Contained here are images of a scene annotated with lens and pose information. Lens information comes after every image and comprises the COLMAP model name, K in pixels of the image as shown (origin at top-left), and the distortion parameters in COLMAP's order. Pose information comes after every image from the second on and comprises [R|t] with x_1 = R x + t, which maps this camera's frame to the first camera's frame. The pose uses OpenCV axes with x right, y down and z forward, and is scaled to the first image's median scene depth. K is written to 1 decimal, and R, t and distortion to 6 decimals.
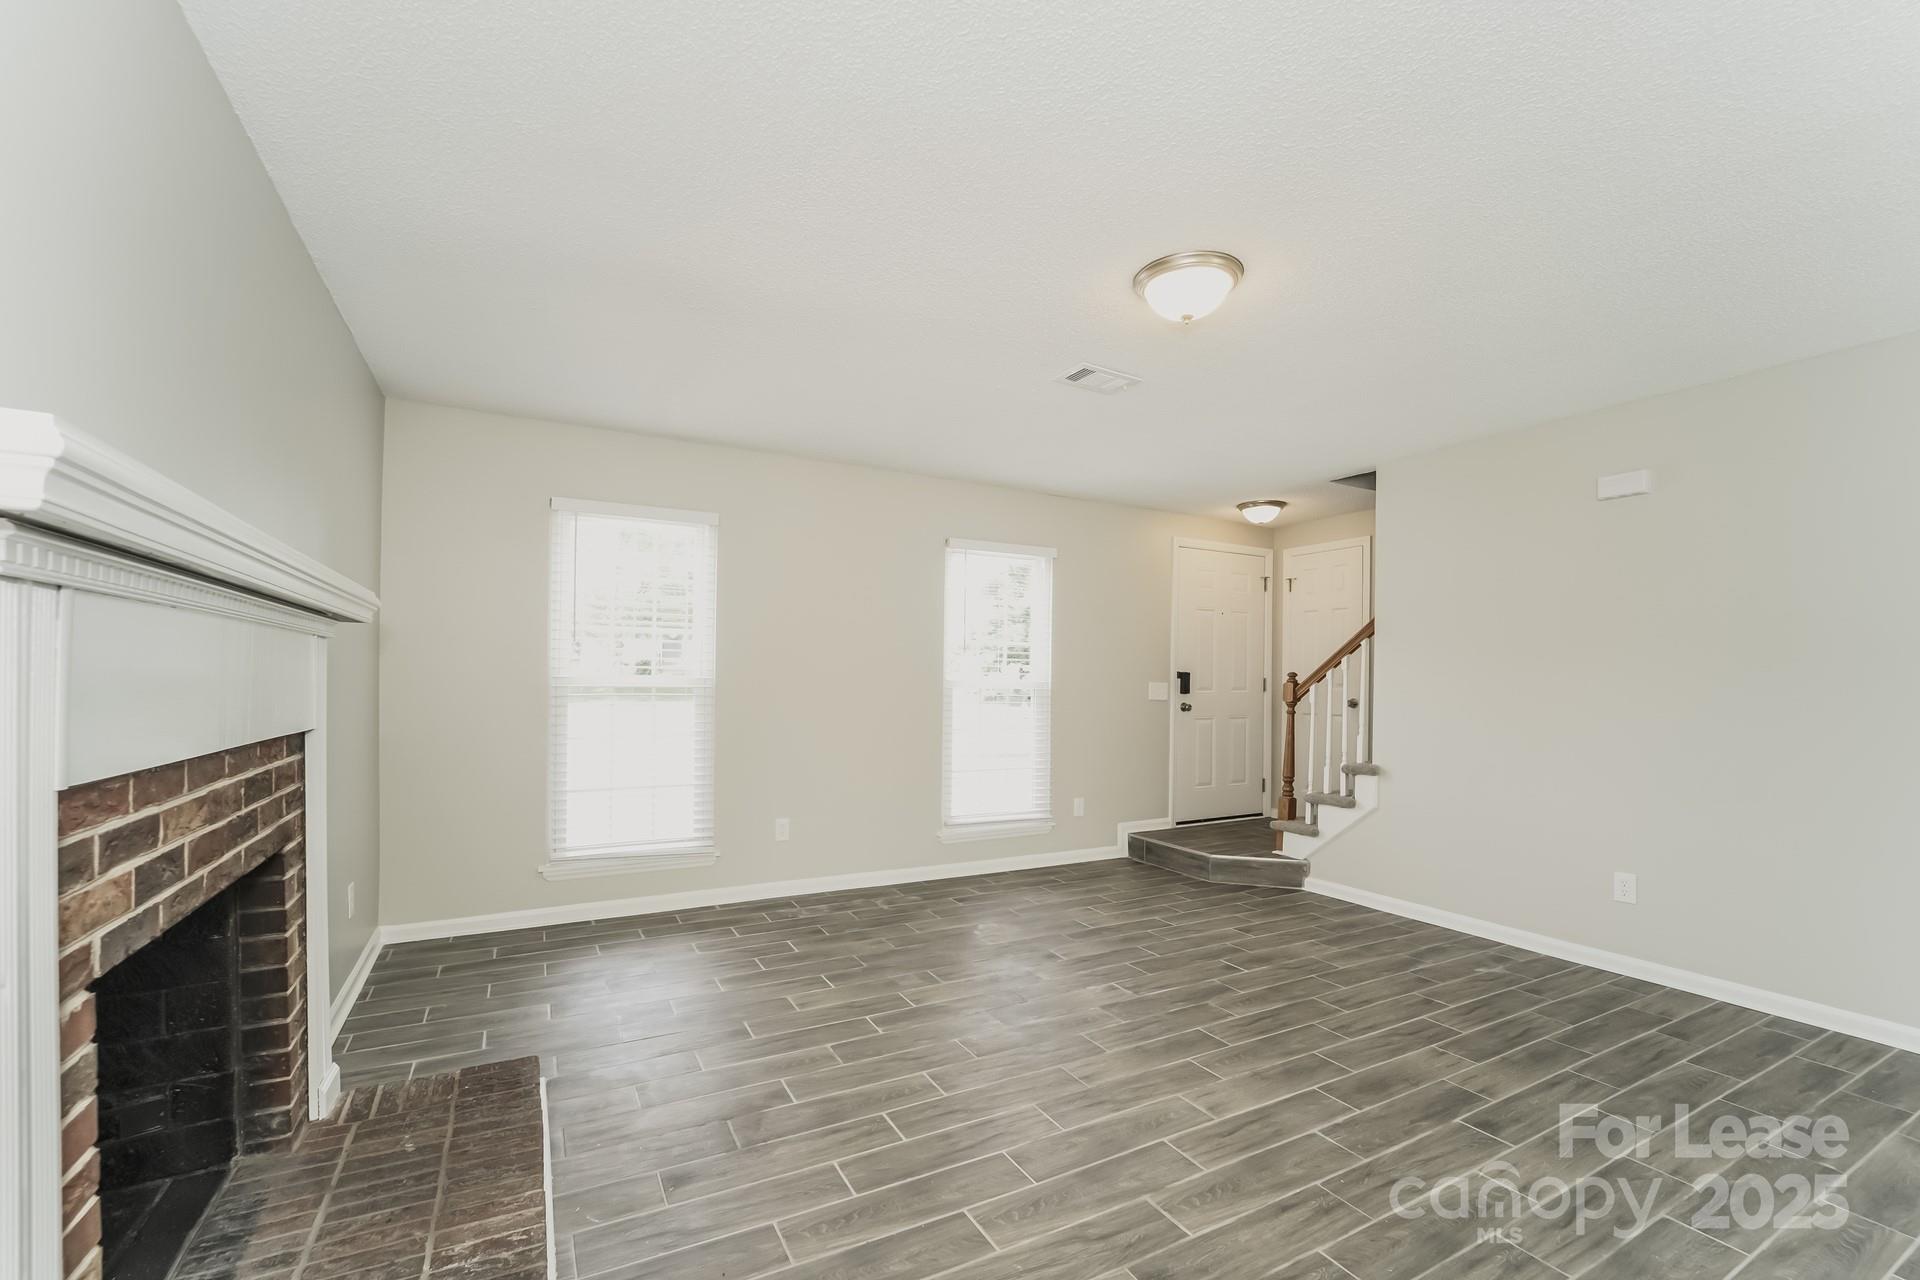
lens RADIAL K [[812.4, 0, 963.7], [0, 812.4, 671.1], [0, 0, 1]] dist [-0.020317, -0.000314]
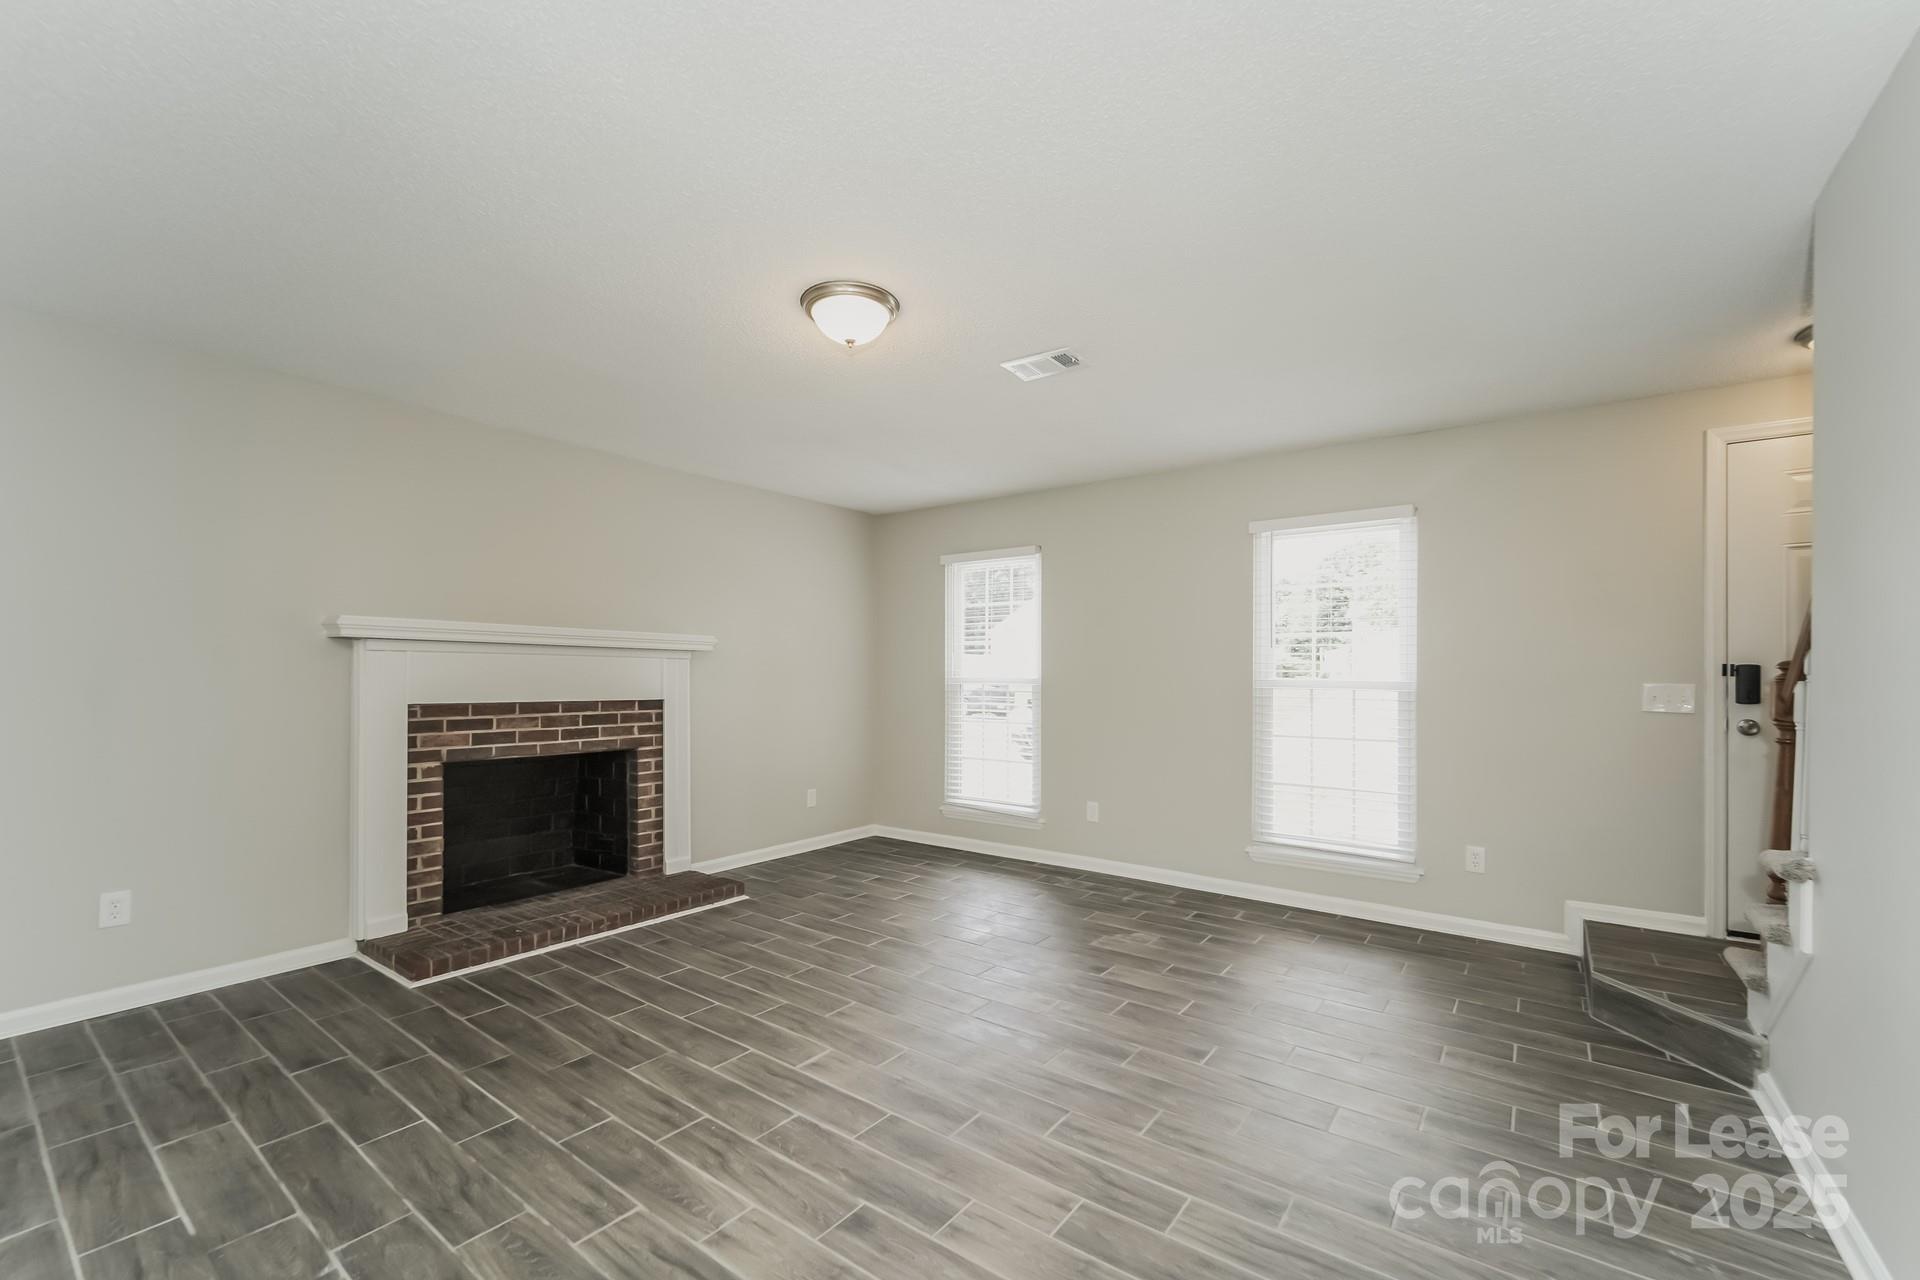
lens RADIAL K [[780.6, 0, 958.9], [0, 780.6, 664.2], [0, 0, 1]] dist [-0.001982, 0.000123]
pose [[0.422221, -0.022340, -0.906218, 0.778899], [0.007076, 0.999747, -0.021348, 0.012748], [0.906465, 0.002601, 0.422272, 0.415679]]
